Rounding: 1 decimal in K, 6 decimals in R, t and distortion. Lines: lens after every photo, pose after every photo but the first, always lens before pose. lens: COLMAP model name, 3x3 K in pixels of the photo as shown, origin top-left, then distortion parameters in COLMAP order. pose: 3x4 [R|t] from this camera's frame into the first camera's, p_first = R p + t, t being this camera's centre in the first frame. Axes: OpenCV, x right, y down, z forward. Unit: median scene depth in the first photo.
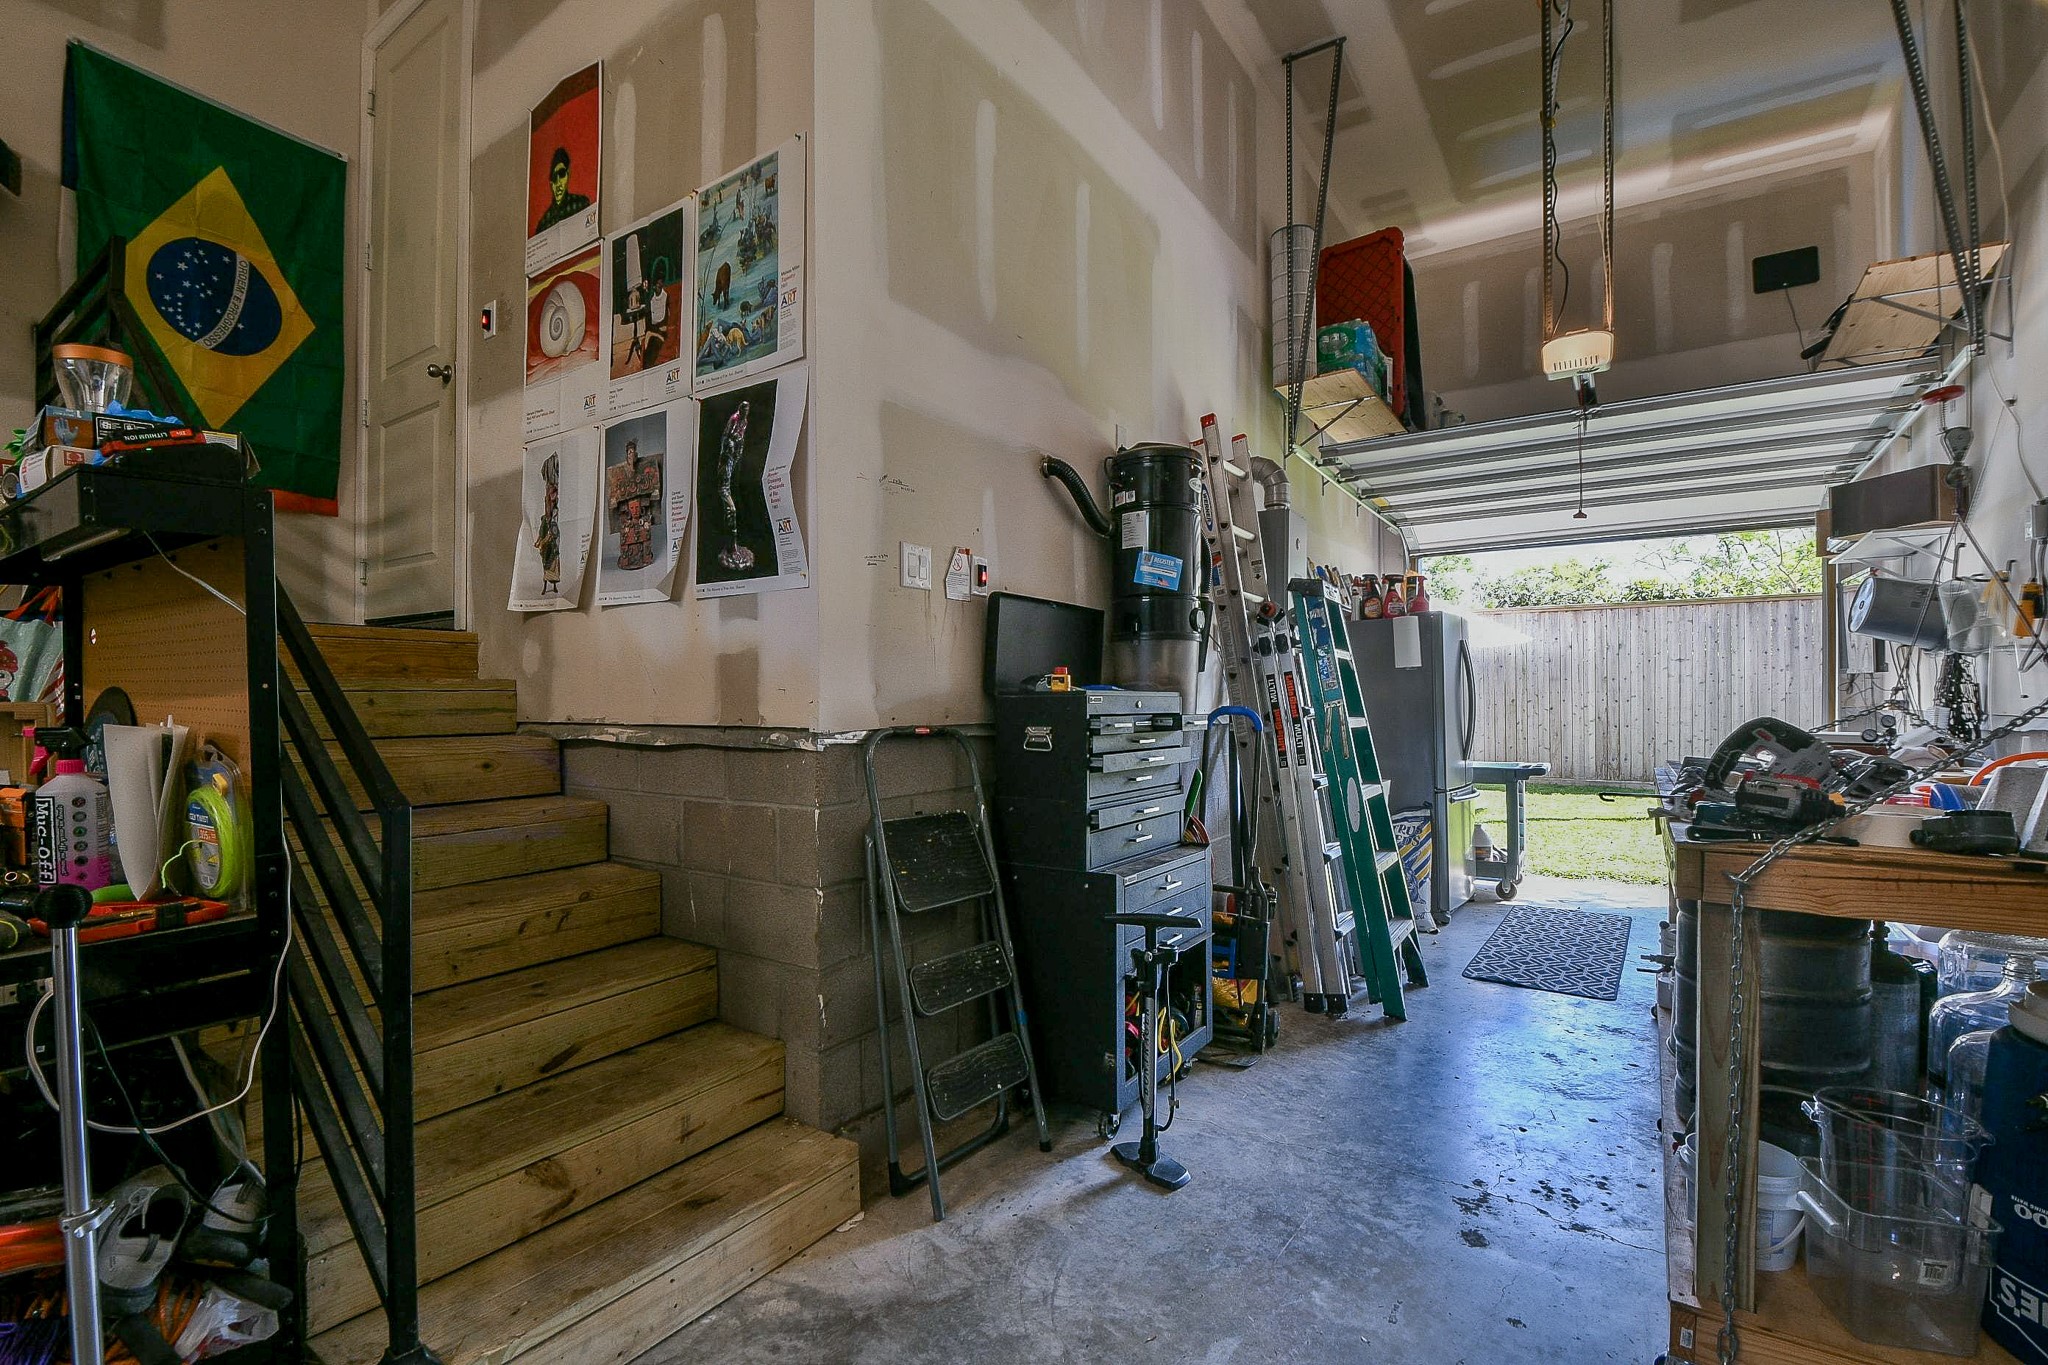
lens RADIAL K [[912.2, 0, 1028.3], [0, 912.2, 692.6], [0, 0, 1]] dist [-0.001998, -0.011909]
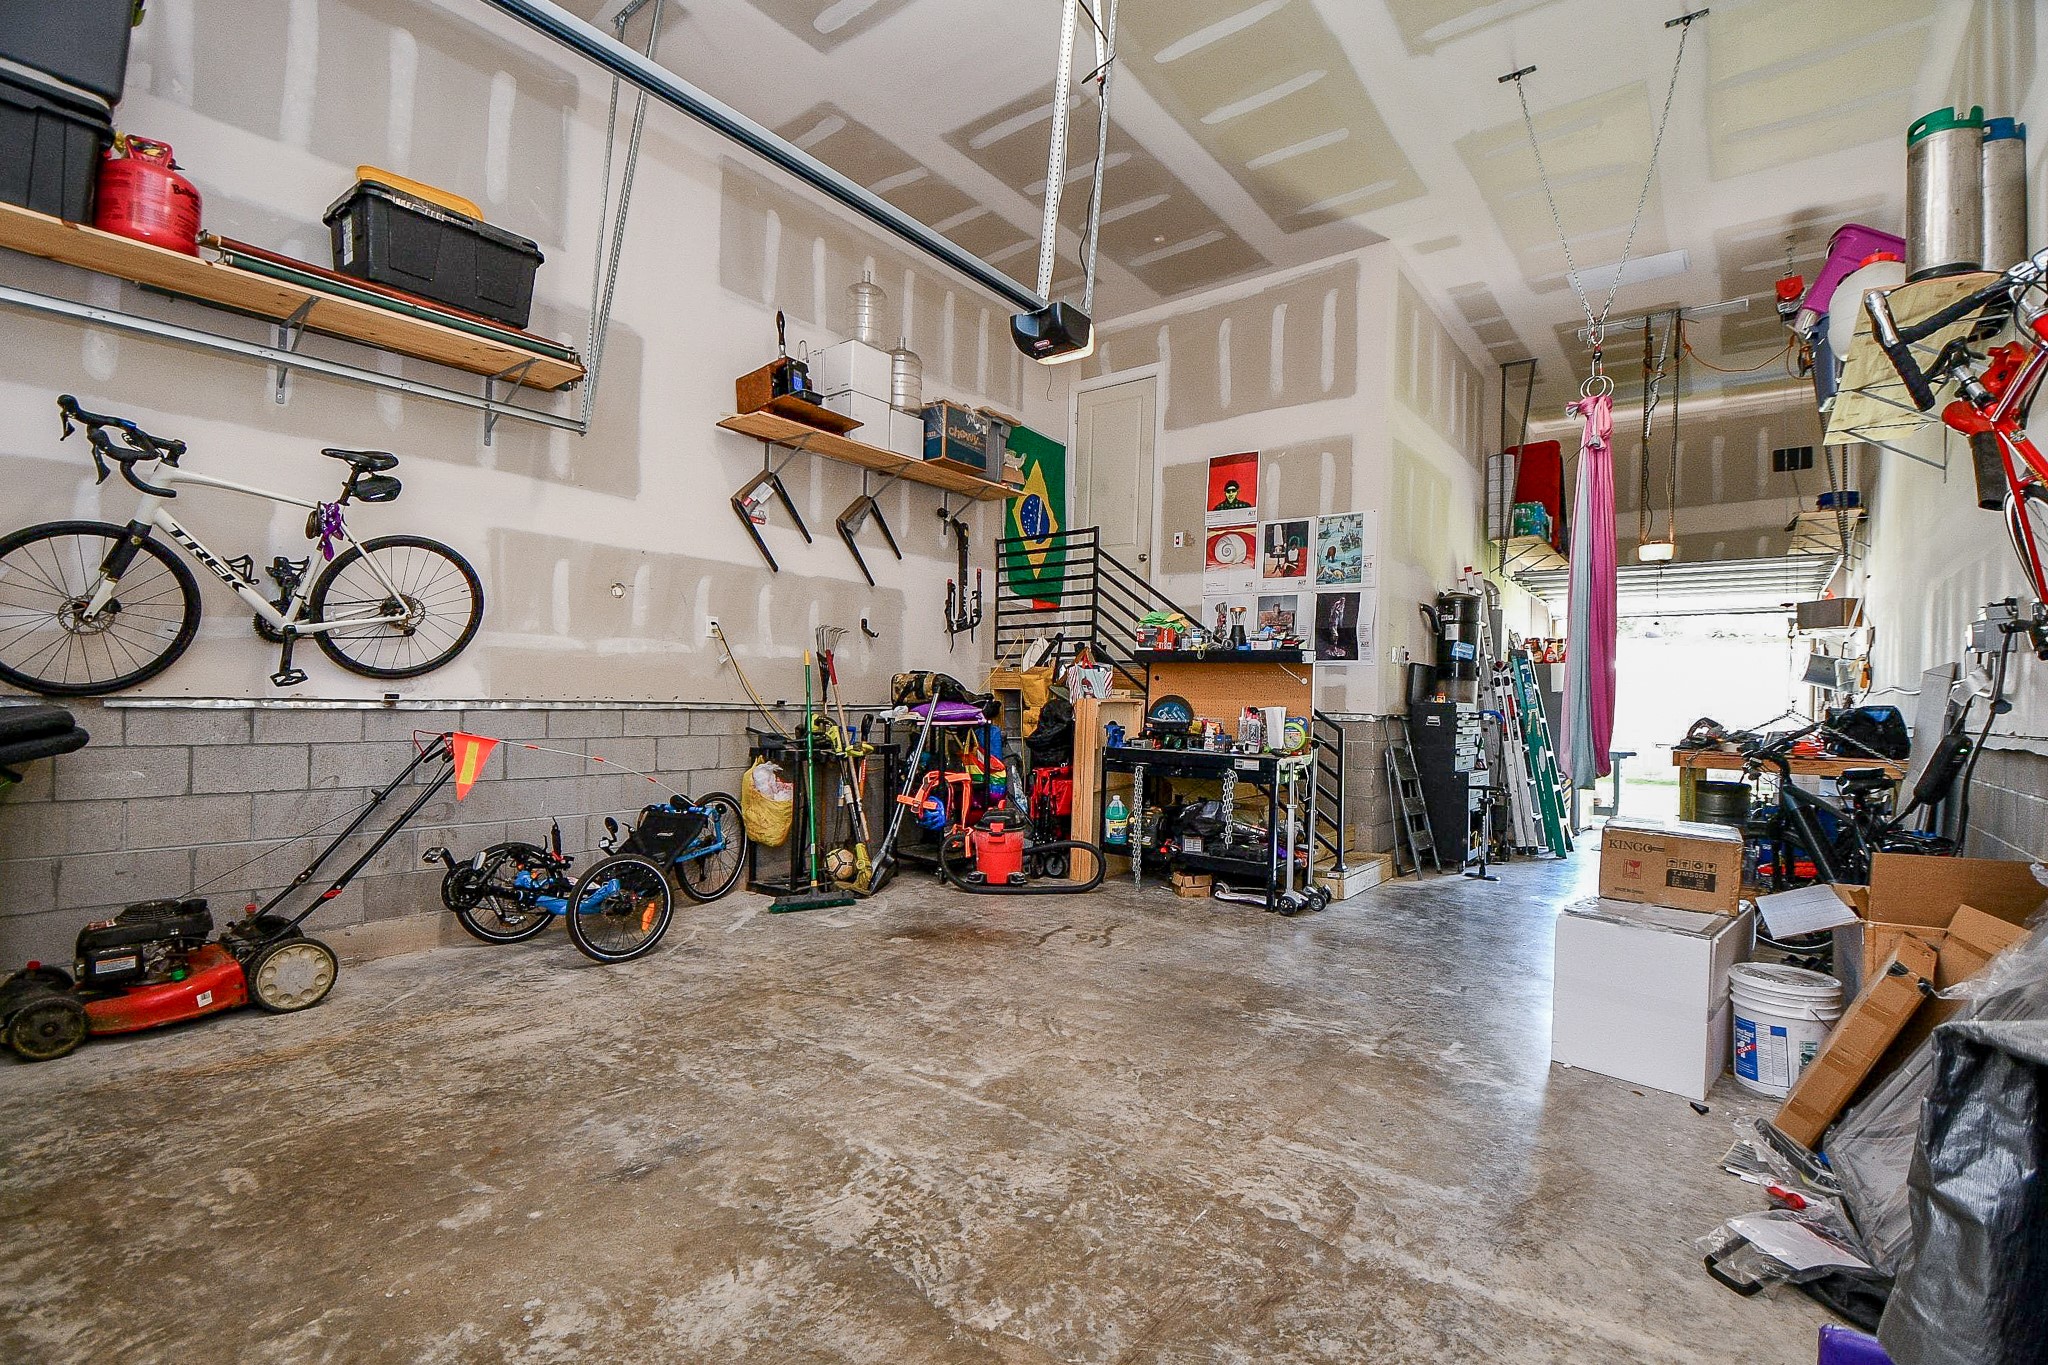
lens RADIAL K [[912.2, 0, 1028.3], [0, 912.2, 692.6], [0, 0, 1]] dist [-0.001998, -0.011909]
pose [[0.996983, 0.023380, -0.074016, -0.781388], [-0.023124, 0.999723, 0.004309, -0.012445], [0.074097, -0.002584, 0.997248, -1.378634]]
